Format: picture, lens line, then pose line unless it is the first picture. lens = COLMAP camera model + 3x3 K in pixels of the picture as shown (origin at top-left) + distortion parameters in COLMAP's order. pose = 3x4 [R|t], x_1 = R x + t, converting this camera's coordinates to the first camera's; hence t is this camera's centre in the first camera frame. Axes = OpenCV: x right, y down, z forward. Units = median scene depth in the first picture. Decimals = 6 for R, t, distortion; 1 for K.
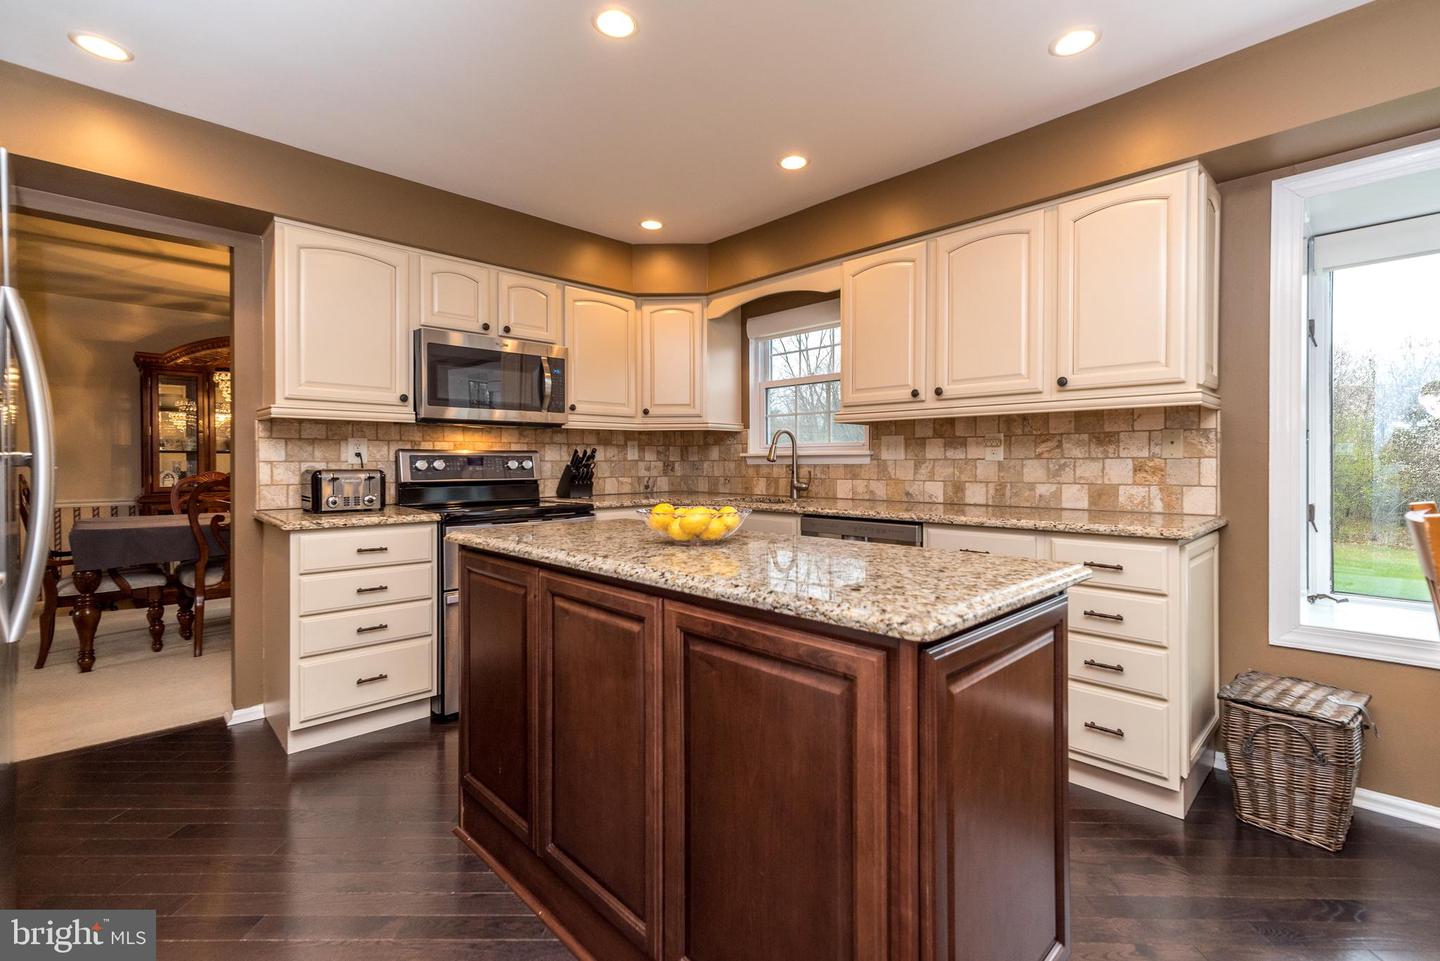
lens RADIAL K [[642.0, 0, 721.8], [0, 642.0, 466.0], [0, 0, 1]] dist [0.008096, 0.001113]
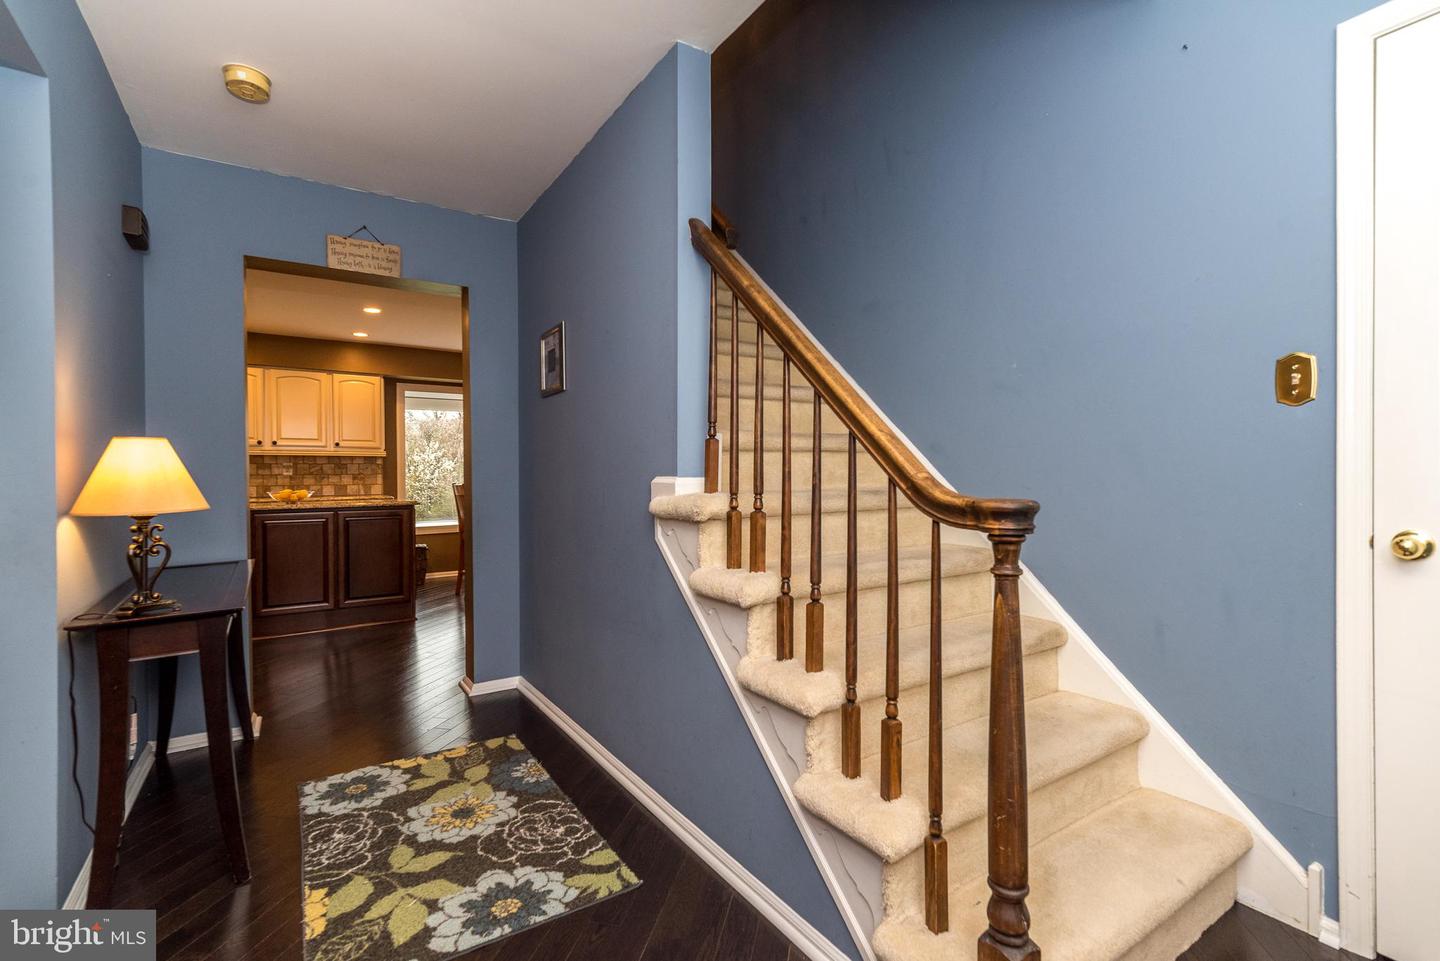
lens RADIAL K [[642.0, 0, 724.9], [0, 642.0, 480.1], [0, 0, 1]] dist [0.008096, 0.001113]
pose [[0.176878, -0.006832, 0.984209, -1.519359], [0.010615, 0.999931, 0.005034, 0.012393], [-0.984176, 0.009558, 0.176938, -0.859324]]
